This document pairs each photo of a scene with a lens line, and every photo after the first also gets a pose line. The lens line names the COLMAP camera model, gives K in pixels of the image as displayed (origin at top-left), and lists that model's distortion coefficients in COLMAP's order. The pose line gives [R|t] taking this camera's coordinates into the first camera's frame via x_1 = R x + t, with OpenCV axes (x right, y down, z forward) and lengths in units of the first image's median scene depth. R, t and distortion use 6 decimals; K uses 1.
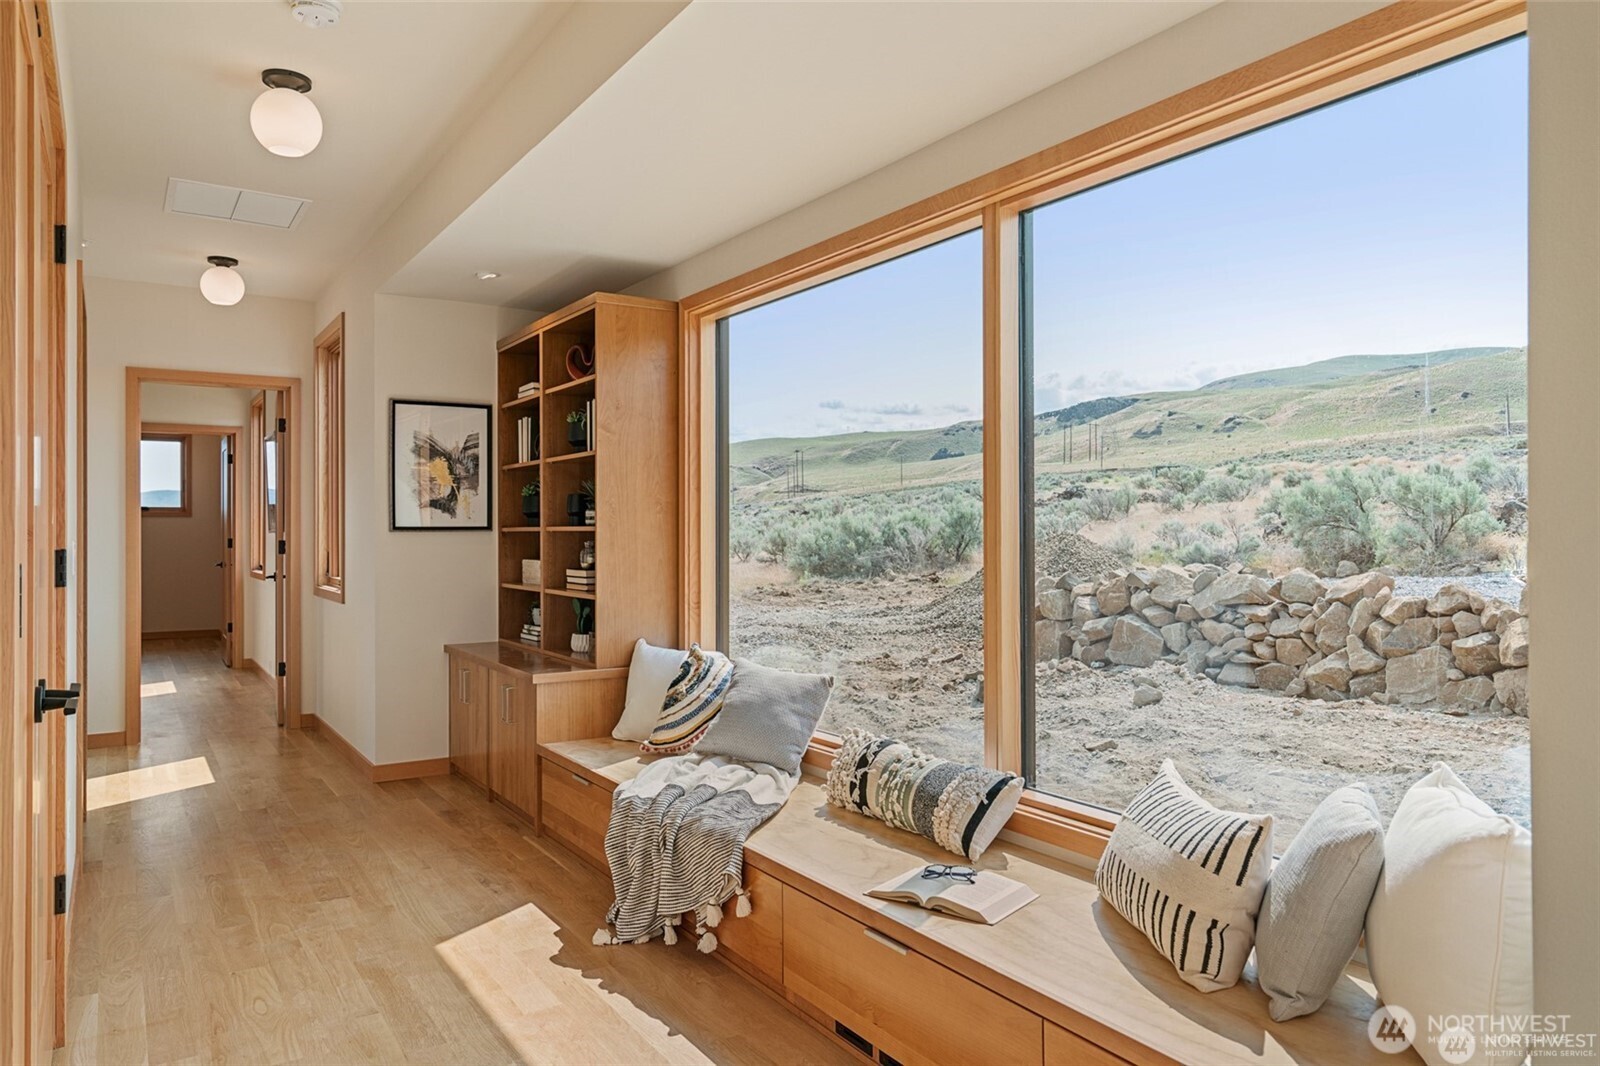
lens RADIAL K [[1074.5, 0, 802.7], [0, 1074.5, 532.0], [0, 0, 1]] dist [-0.003421, -0.000936]
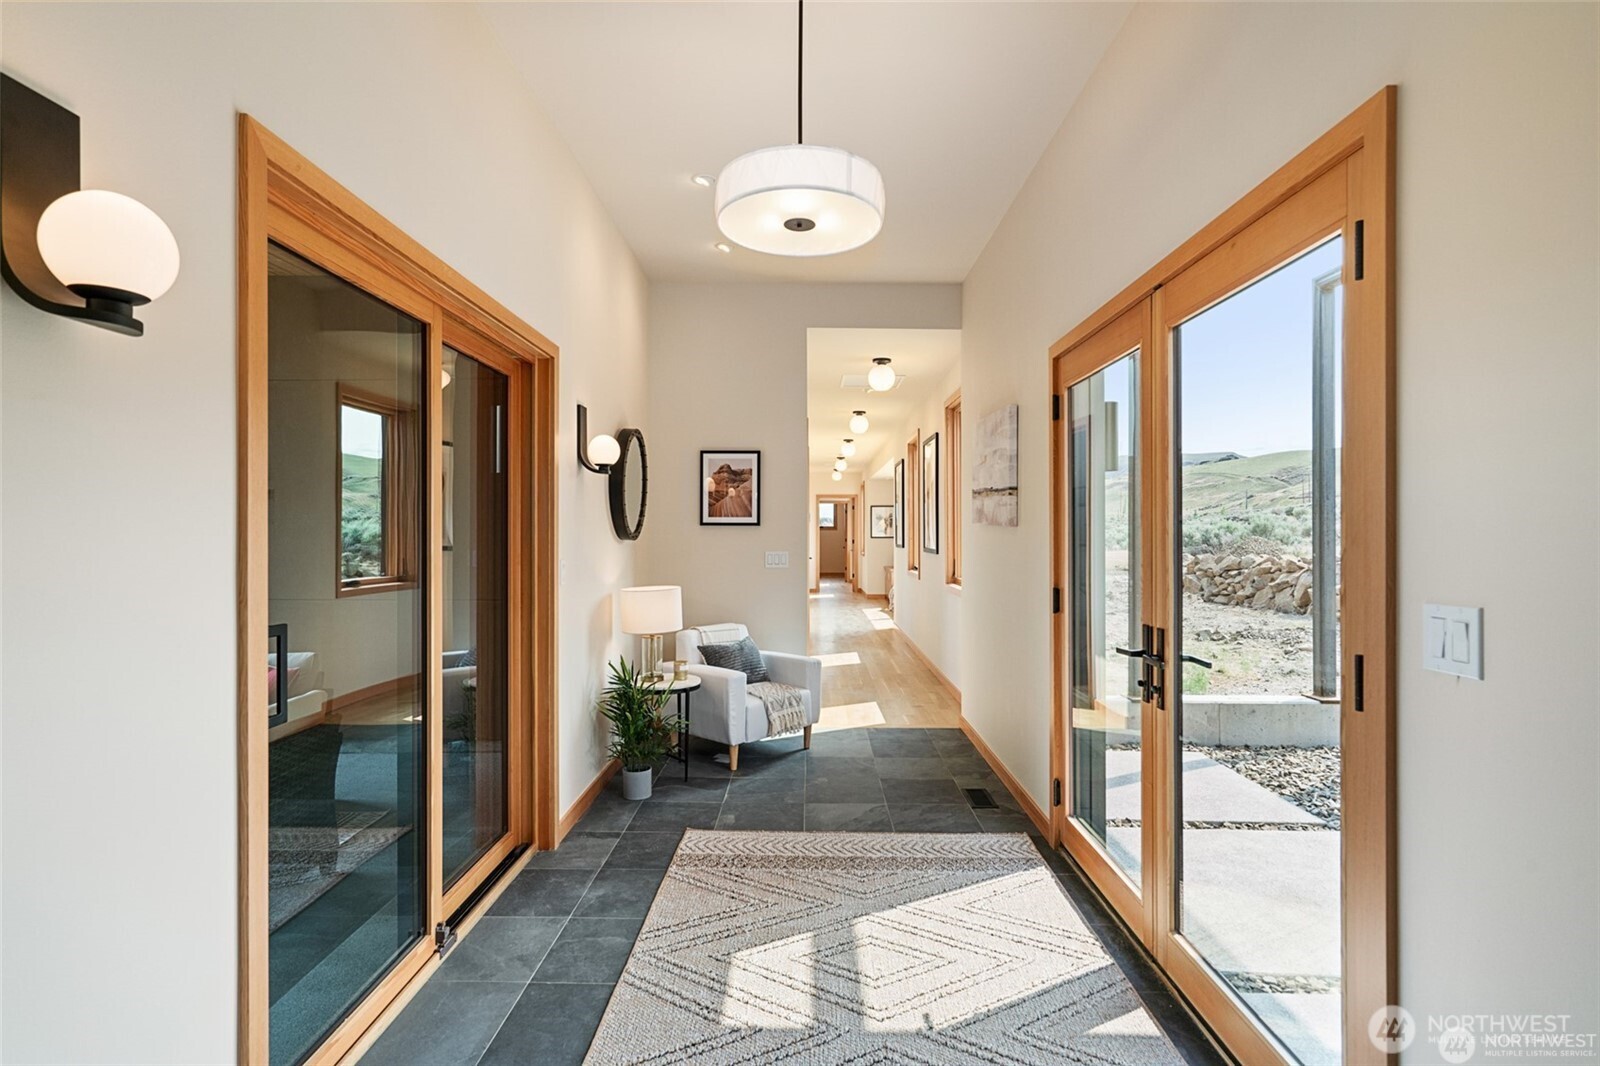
lens RADIAL K [[853.3, 0, 799.8], [0, 853.3, 532.4], [0, 0, 1]] dist [0.002194, 0.002190]
pose [[0.837782, 0.001021, -0.546003, 0.619263], [-0.000853, 0.999999, 0.000561, -0.011673], [0.546004, -0.000005, 0.837783, -0.998129]]
